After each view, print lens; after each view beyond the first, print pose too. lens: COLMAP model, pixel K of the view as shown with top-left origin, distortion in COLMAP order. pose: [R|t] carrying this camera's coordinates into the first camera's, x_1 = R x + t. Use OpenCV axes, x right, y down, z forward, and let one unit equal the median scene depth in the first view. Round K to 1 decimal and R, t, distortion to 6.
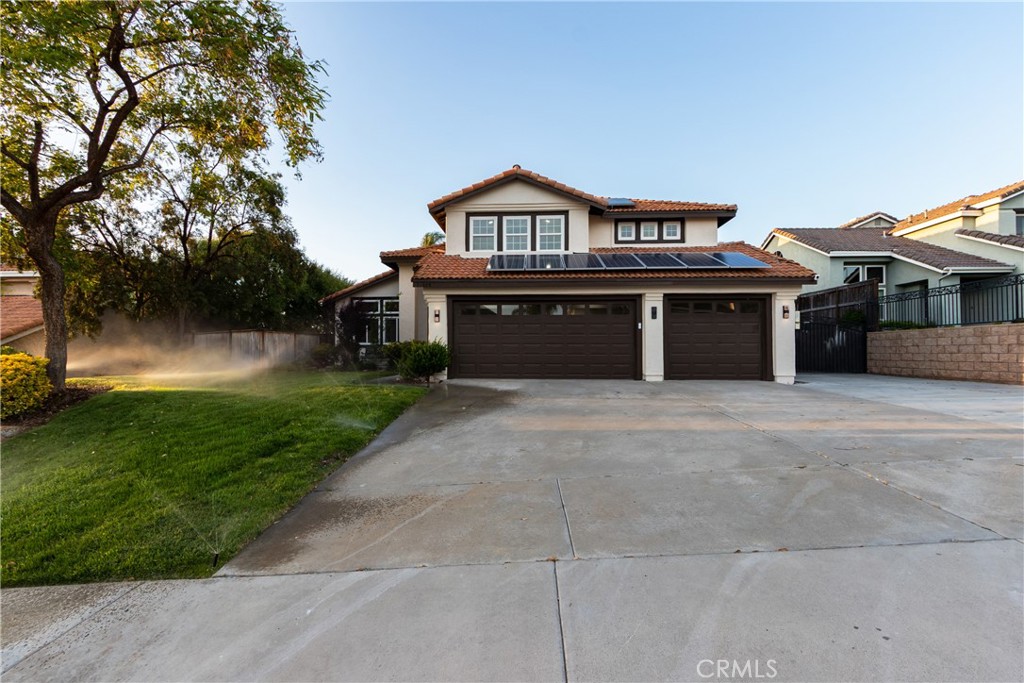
lens RADIAL K [[466.1, 0, 511.7], [0, 466.1, 344.7], [0, 0, 1]] dist [0.007874, -0.002276]
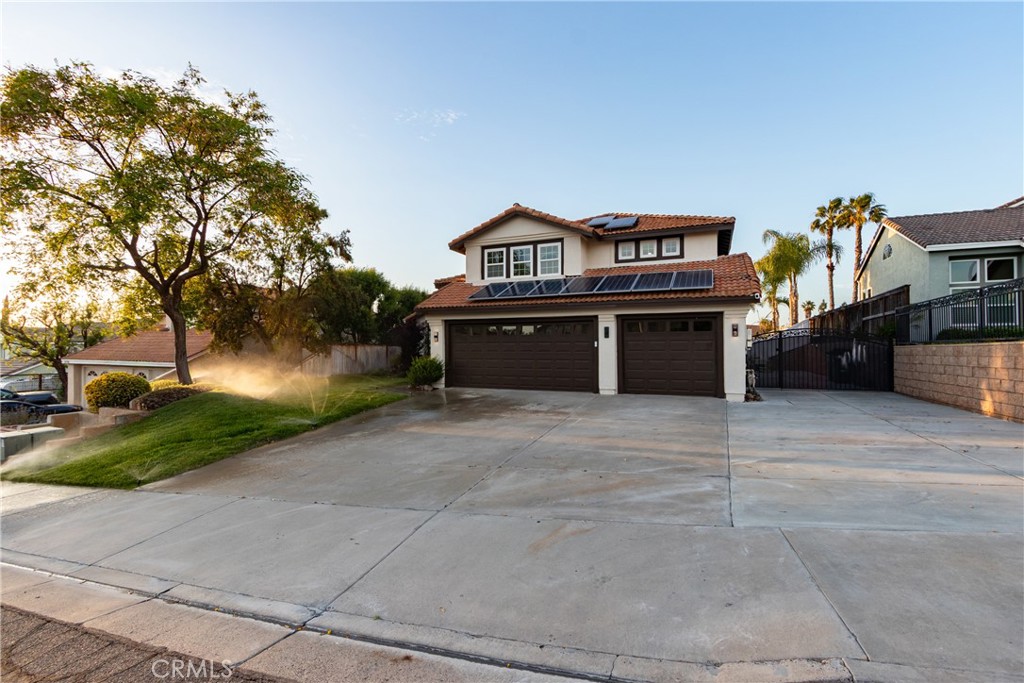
lens RADIAL K [[466.1, 0, 513.2], [0, 466.1, 344.8], [0, 0, 1]] dist [0.007874, -0.002276]
pose [[0.938237, -0.005262, -0.345954, 0.396885], [0.005290, 0.999986, -0.000864, -0.032641], [0.345953, -0.001020, 0.938251, -0.087410]]
